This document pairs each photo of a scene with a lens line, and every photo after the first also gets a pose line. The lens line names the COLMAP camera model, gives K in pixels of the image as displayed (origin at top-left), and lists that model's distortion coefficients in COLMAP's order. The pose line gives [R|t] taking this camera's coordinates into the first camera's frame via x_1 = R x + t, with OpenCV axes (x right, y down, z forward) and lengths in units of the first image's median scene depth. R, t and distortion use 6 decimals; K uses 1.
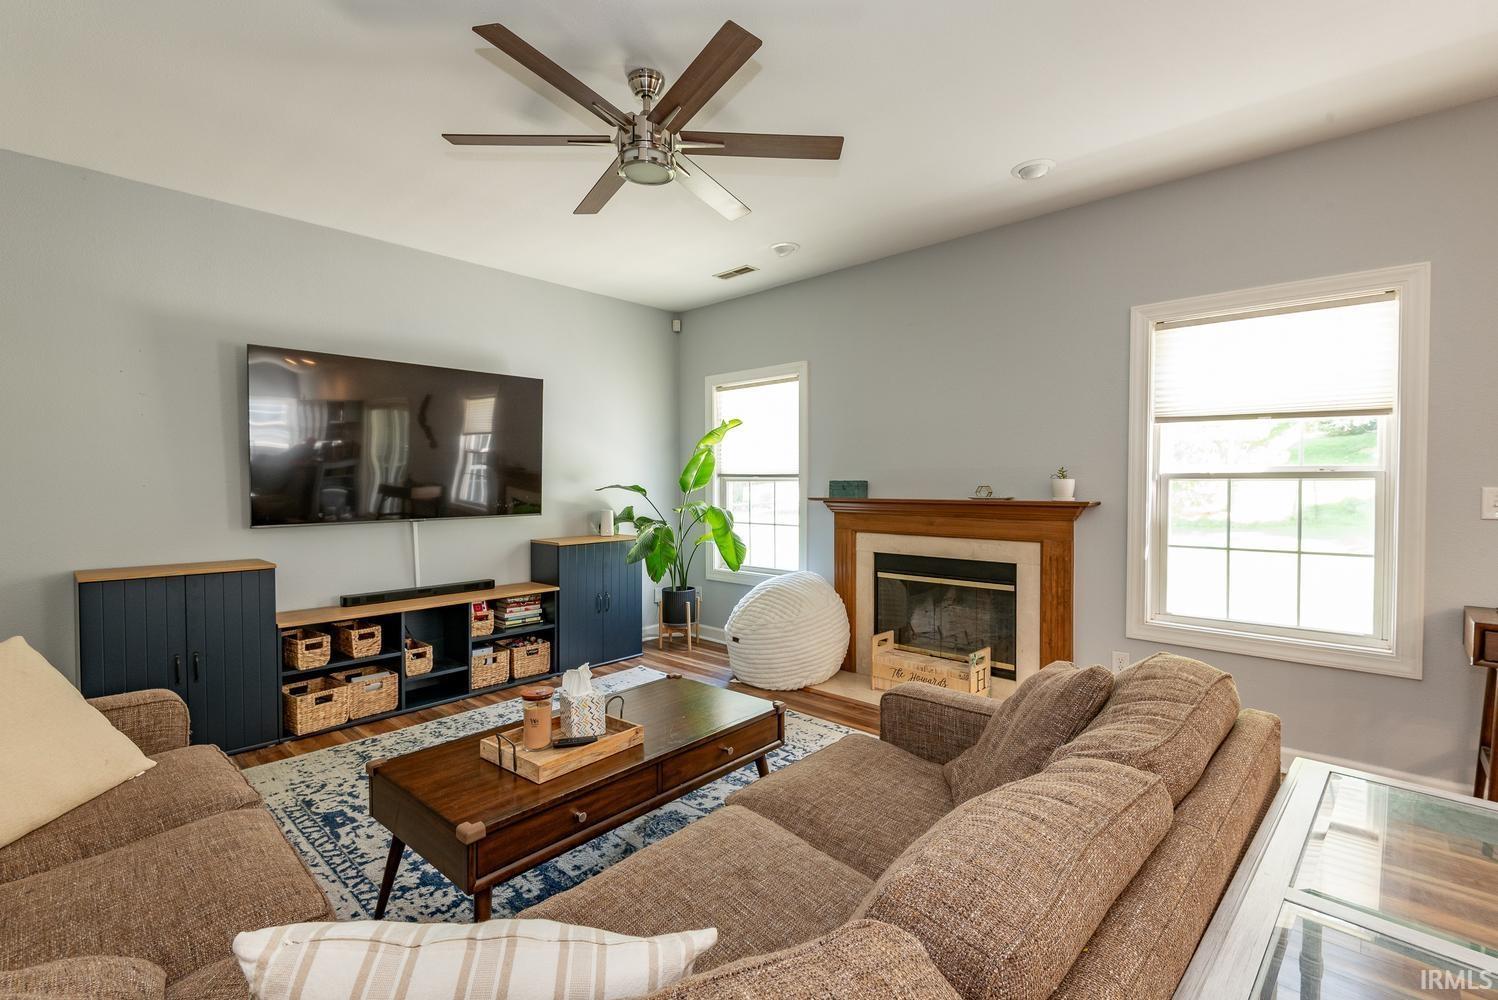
lens RADIAL K [[683.3, 0, 749.0], [0, 683.3, 500.0], [0, 0, 1]] dist [0.034030, -0.022642]
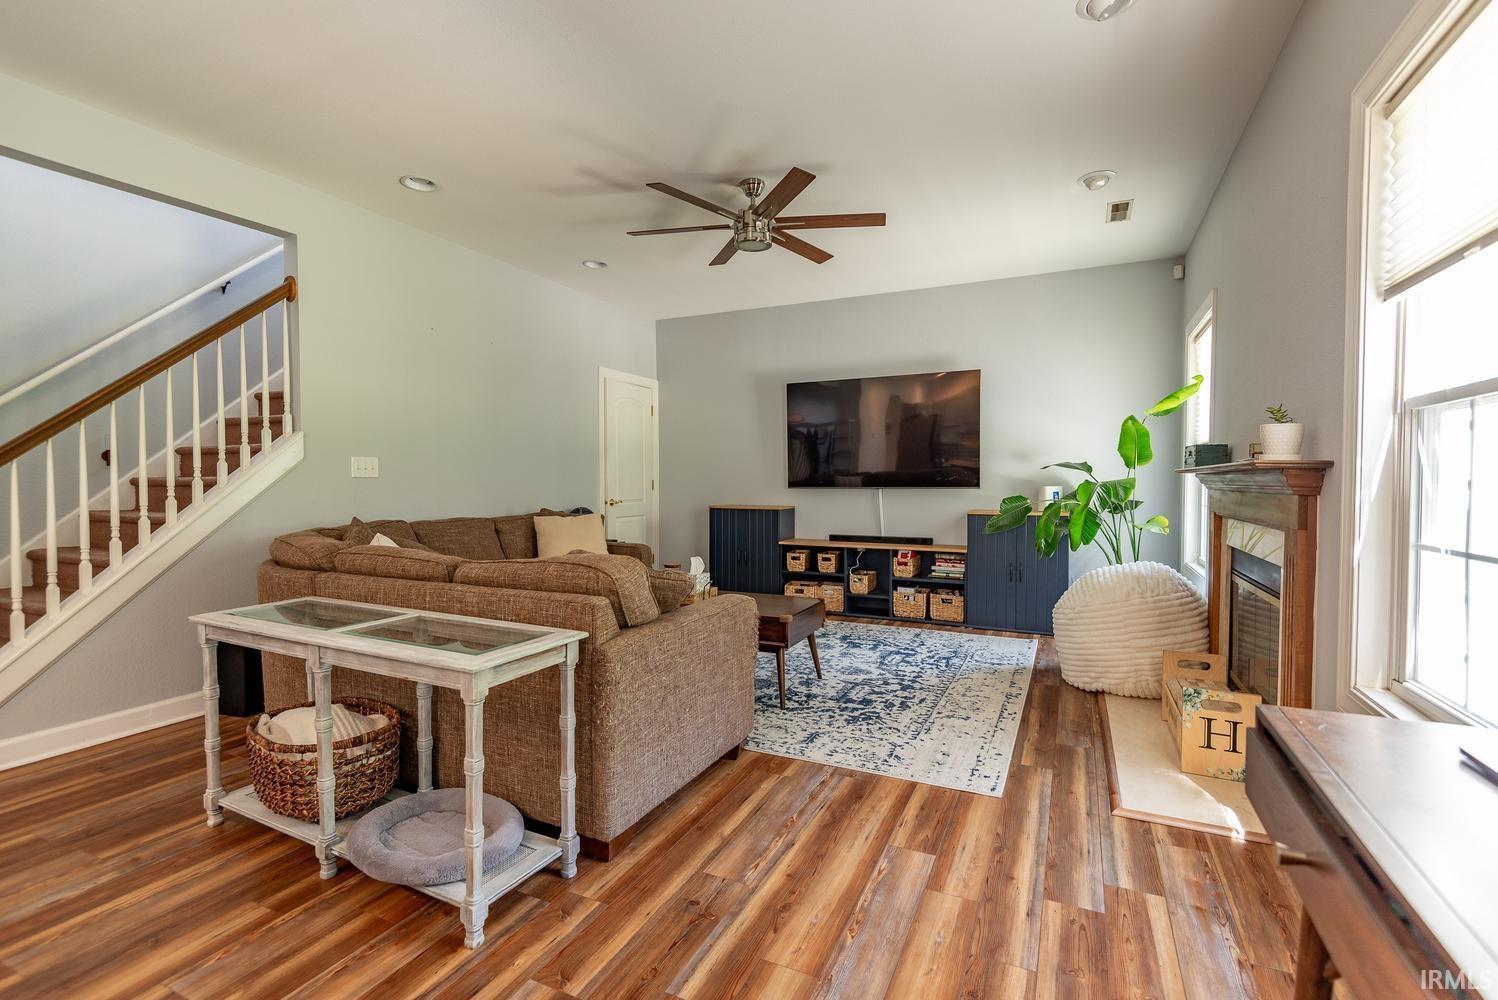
lens RADIAL K [[683.3, 0, 749.0], [0, 683.3, 500.0], [0, 0, 1]] dist [0.034030, -0.022642]
pose [[0.288885, 0.029296, -0.956915, 0.821229], [-0.026914, 0.999385, 0.022471, 0.031568], [0.956985, 0.019263, 0.289496, 0.360038]]
